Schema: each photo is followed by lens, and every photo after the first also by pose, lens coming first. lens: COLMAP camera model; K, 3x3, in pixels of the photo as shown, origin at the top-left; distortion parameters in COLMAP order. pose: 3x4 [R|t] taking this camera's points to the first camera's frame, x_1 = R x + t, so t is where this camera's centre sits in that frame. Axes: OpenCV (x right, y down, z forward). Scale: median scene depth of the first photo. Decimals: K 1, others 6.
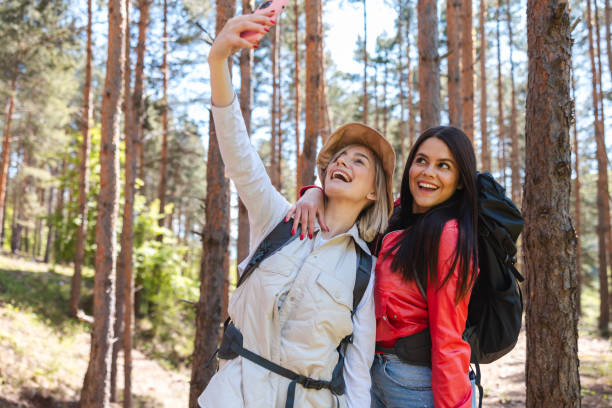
lens RADIAL K [[708.2, 0, 306.1], [0, 708.2, 159.5], [0, 0, 1]] dist [-0.000229, 0.026167]
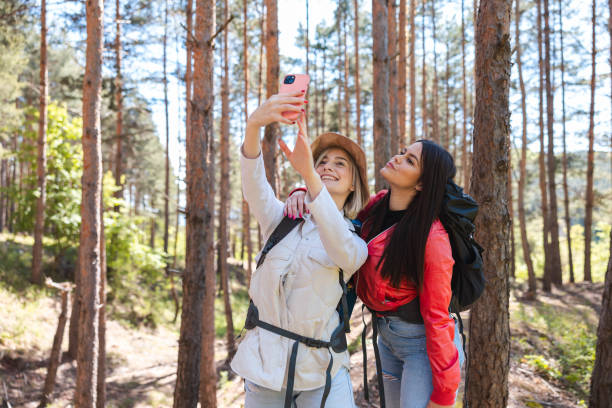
lens RADIAL K [[708.2, 0, 306.1], [0, 708.2, 159.5], [0, 0, 1]] dist [-0.000229, 0.026167]
pose [[0.985787, 0.003314, 0.167969, -0.105309], [-0.015441, 0.997361, 0.070943, -0.044609], [-0.167290, -0.072528, 0.983236, -0.100567]]
